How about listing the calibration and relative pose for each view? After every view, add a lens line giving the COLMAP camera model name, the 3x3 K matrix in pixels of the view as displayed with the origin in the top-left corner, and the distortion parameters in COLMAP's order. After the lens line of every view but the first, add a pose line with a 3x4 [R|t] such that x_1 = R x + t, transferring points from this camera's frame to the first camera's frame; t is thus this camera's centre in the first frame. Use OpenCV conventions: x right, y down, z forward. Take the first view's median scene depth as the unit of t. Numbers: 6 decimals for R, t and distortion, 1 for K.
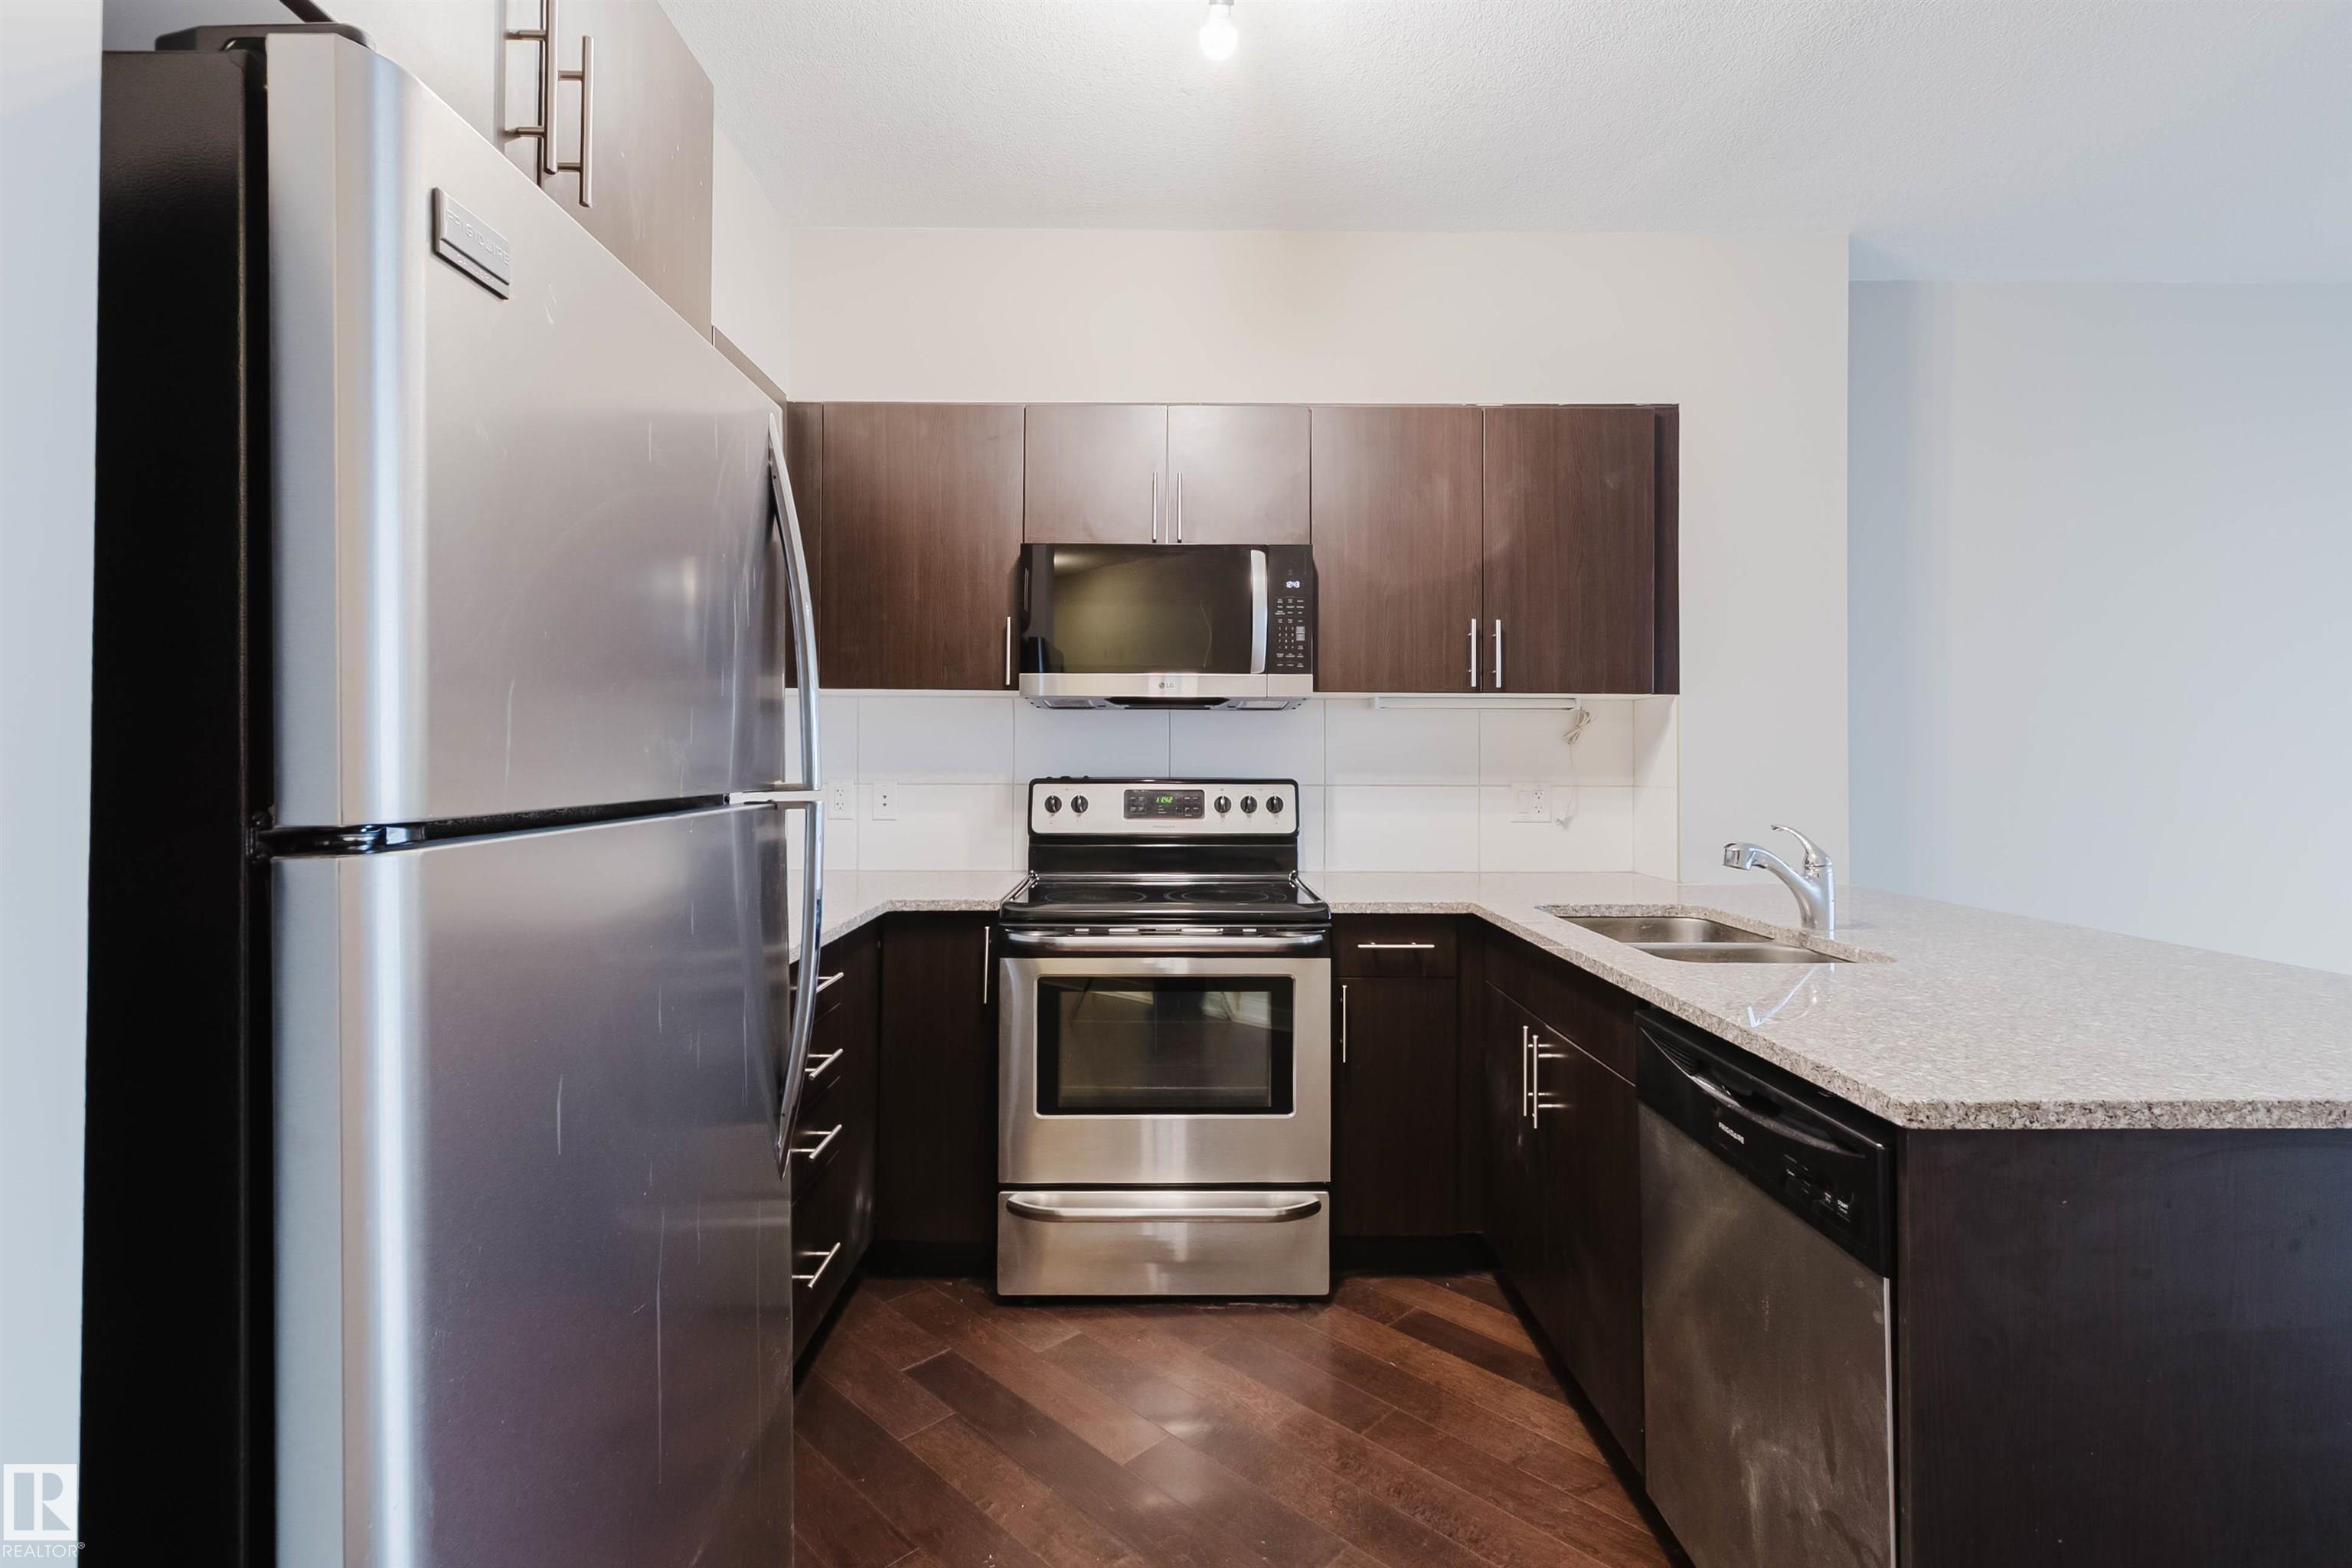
lens RADIAL K [[1079.1, 0, 1150.6], [0, 1079.1, 760.5], [0, 0, 1]] dist [0.007511, -0.002258]
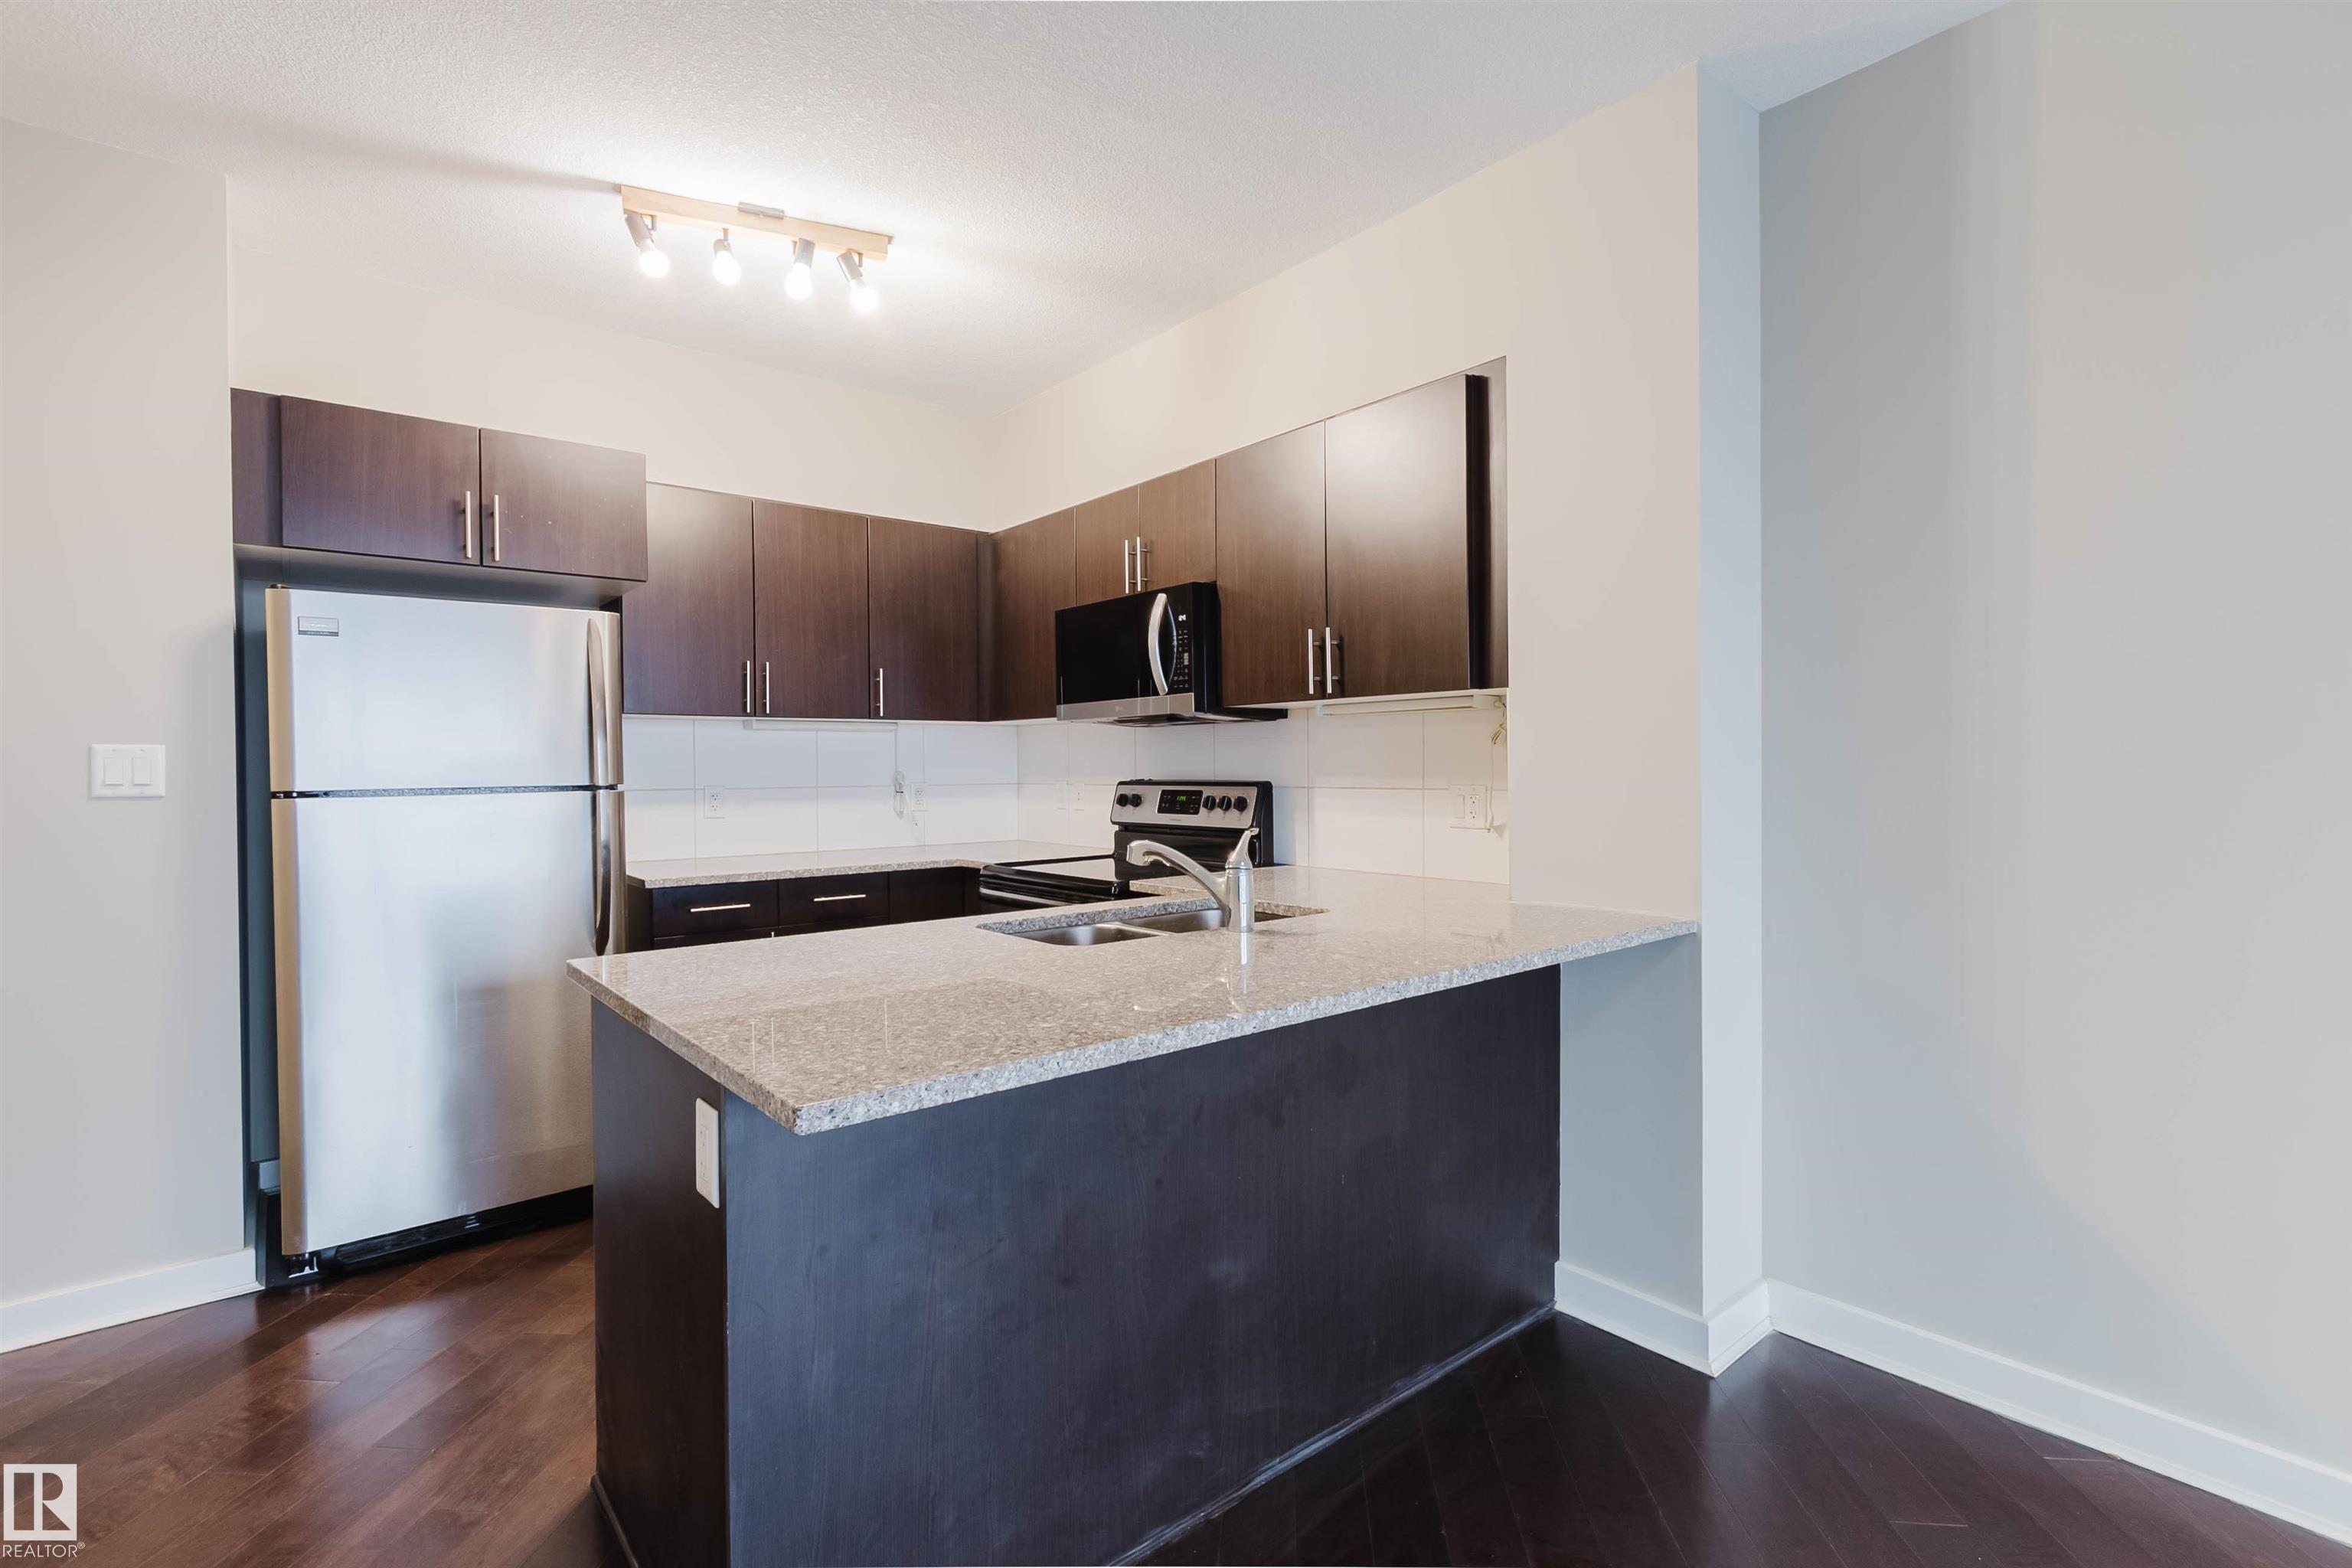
lens RADIAL K [[1079.1, 0, 1169.2], [0, 1079.1, 776.9], [0, 0, 1]] dist [0.007511, -0.002258]
pose [[0.636296, -0.001458, -0.771444, 1.024821], [0.011320, 0.999908, 0.007447, 0.003074], [0.771362, -0.013471, 0.636254, 0.223078]]
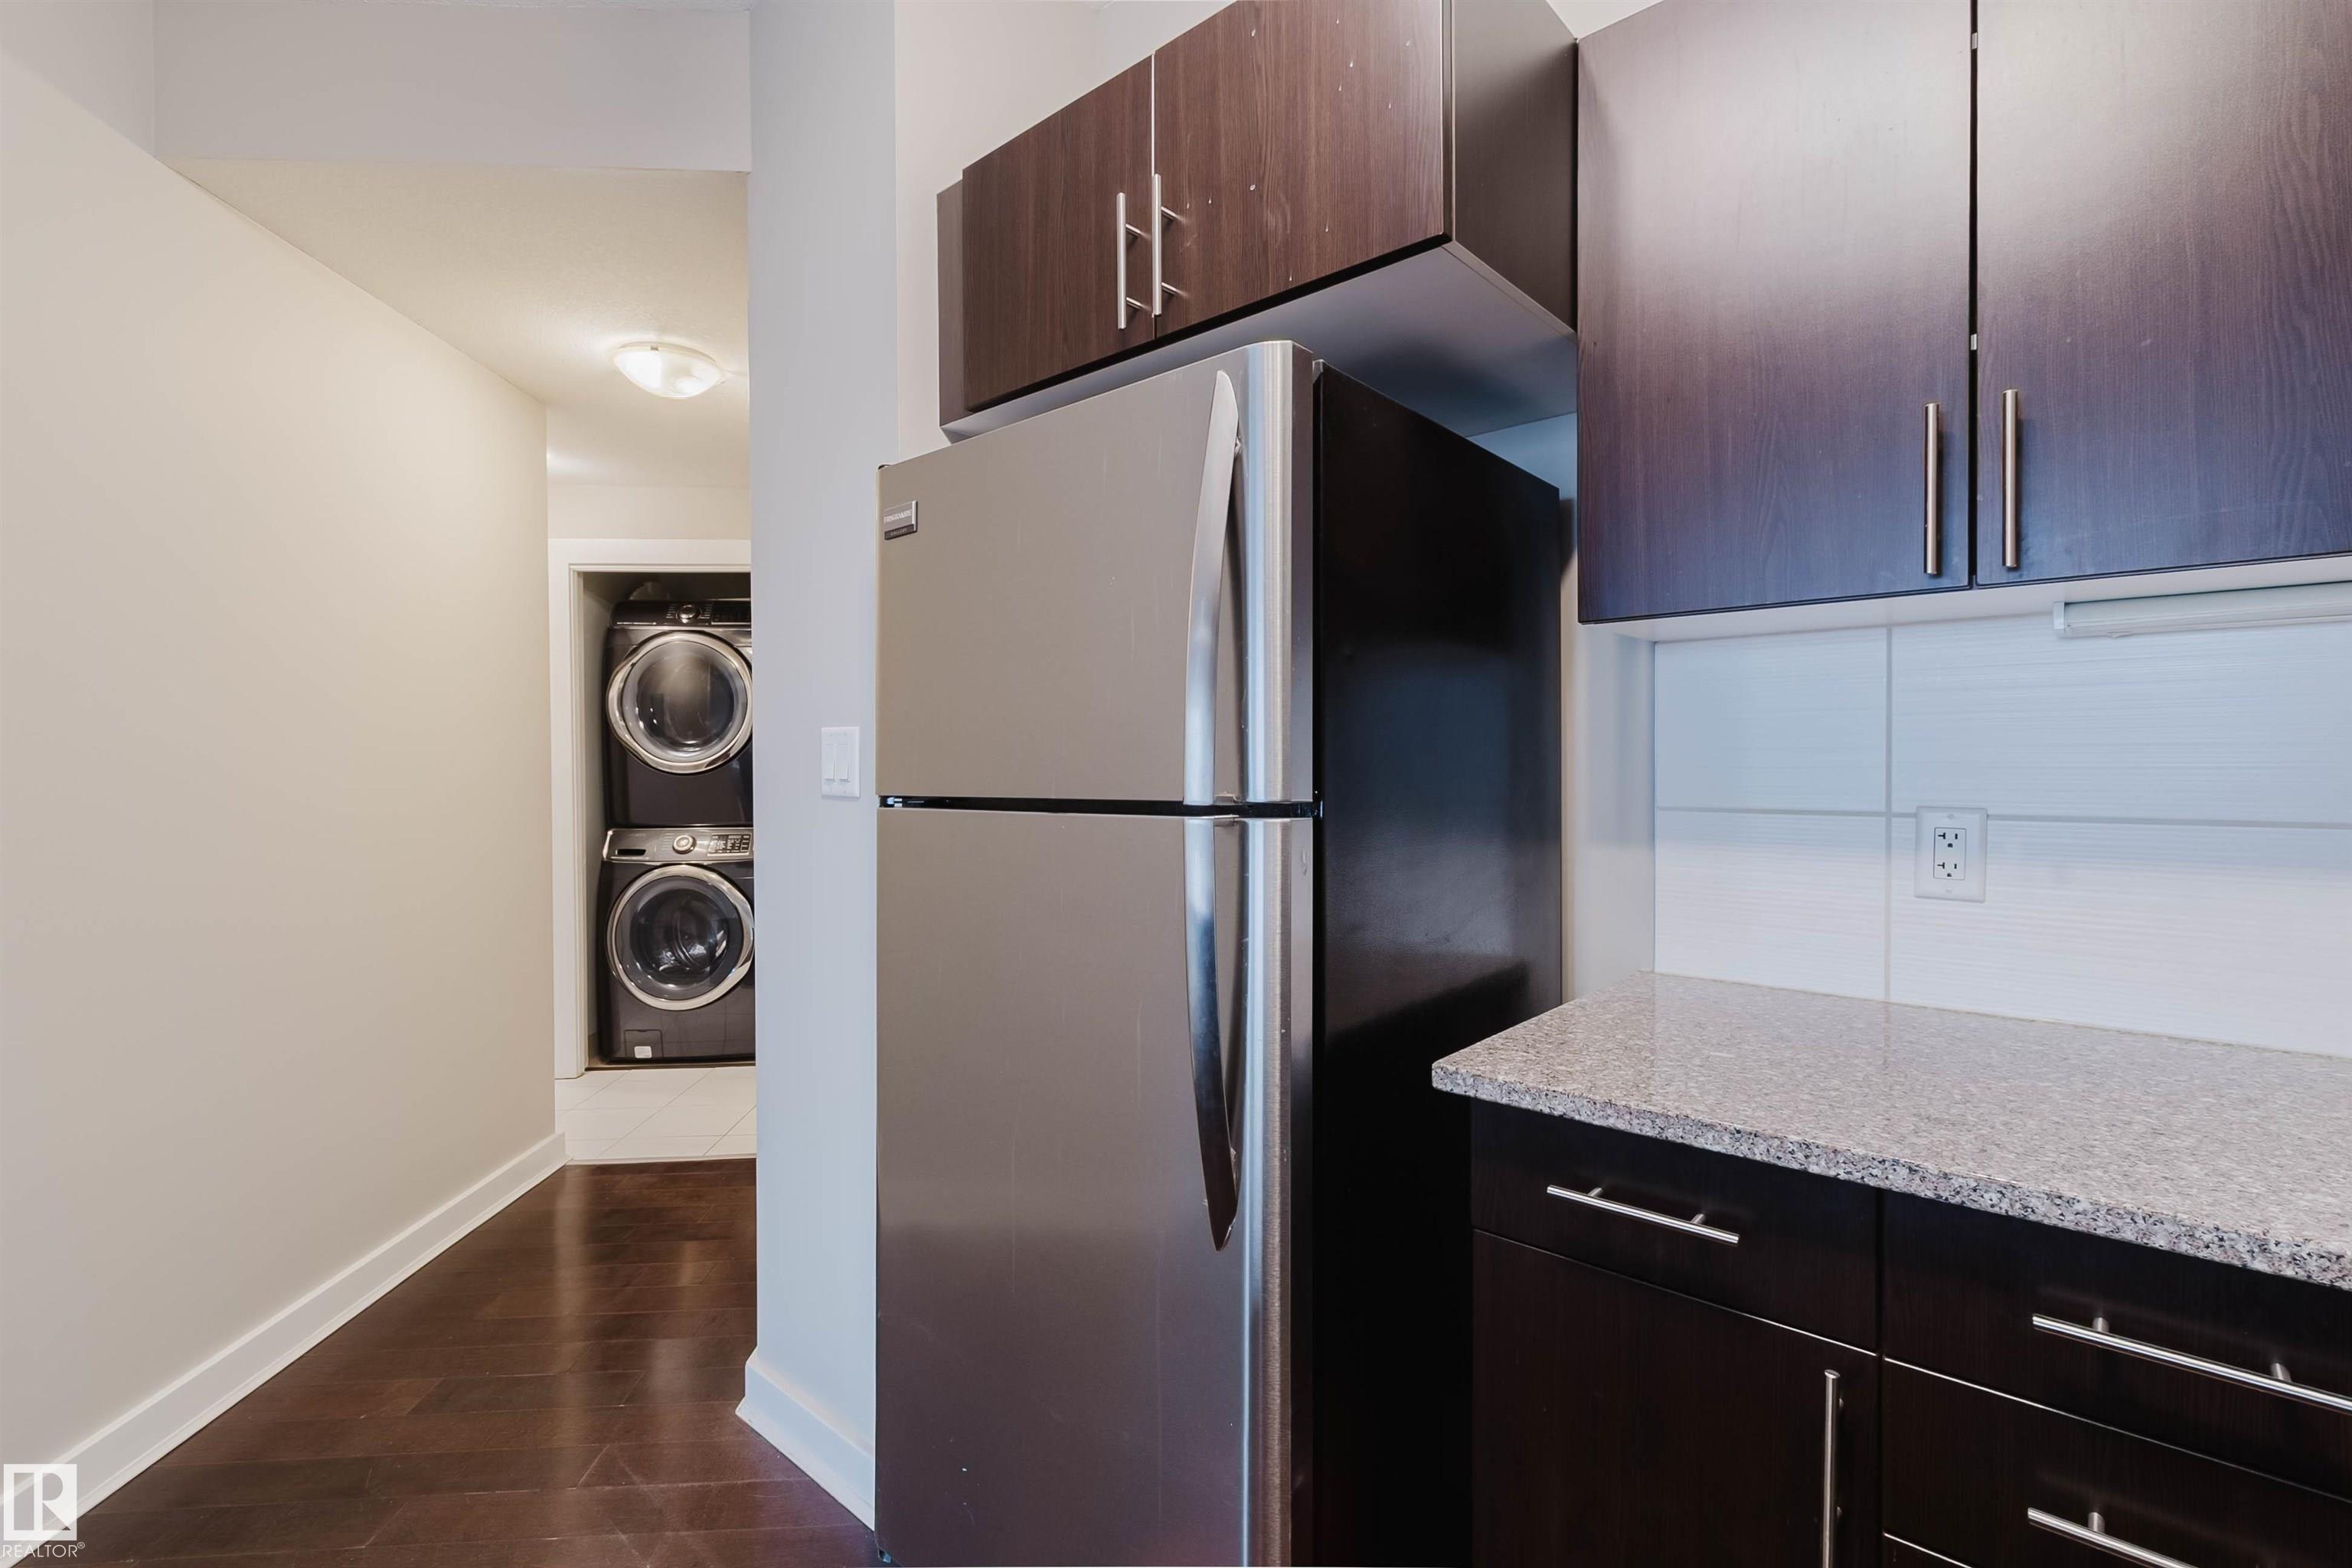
lens RADIAL K [[1079.1, 0, 1164.4], [0, 1079.1, 776.2], [0, 0, 1]] dist [0.007511, -0.002258]
pose [[-0.657049, 0.009644, -0.753786, 0.164743], [0.004055, 0.999949, 0.009258, -0.002793], [0.753837, 0.003027, -0.657054, 0.726784]]
